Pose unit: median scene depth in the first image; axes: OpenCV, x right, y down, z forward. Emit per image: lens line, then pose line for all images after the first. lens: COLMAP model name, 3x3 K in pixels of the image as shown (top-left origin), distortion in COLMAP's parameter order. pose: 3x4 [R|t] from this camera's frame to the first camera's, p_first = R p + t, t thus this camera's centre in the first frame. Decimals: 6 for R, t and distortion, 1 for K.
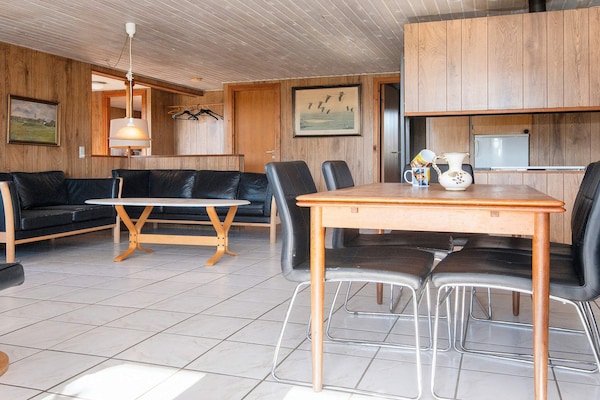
lens RADIAL K [[566.8, 0, 300.0], [0, 566.8, 200.0], [0, 0, 1]] dist [0.009334, 0.009832]
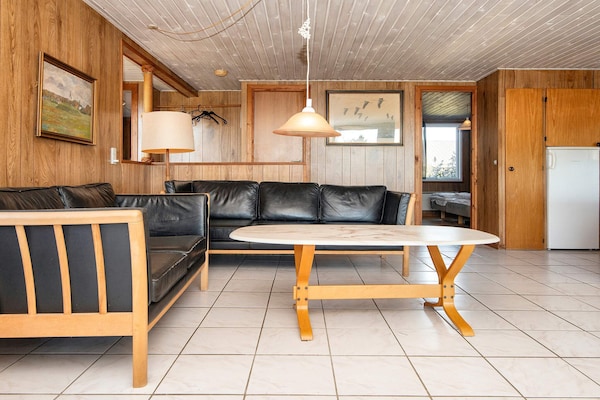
lens RADIAL K [[442.6, 0, 300.0], [0, 442.6, 200.0], [0, 0, 1]] dist [-0.005201, -0.003886]
pose [[0.946670, -0.010607, 0.322030, -0.351347], [0.011887, 0.999927, -0.002008, -0.026349], [-0.321986, 0.005729, 0.946727, 0.421320]]
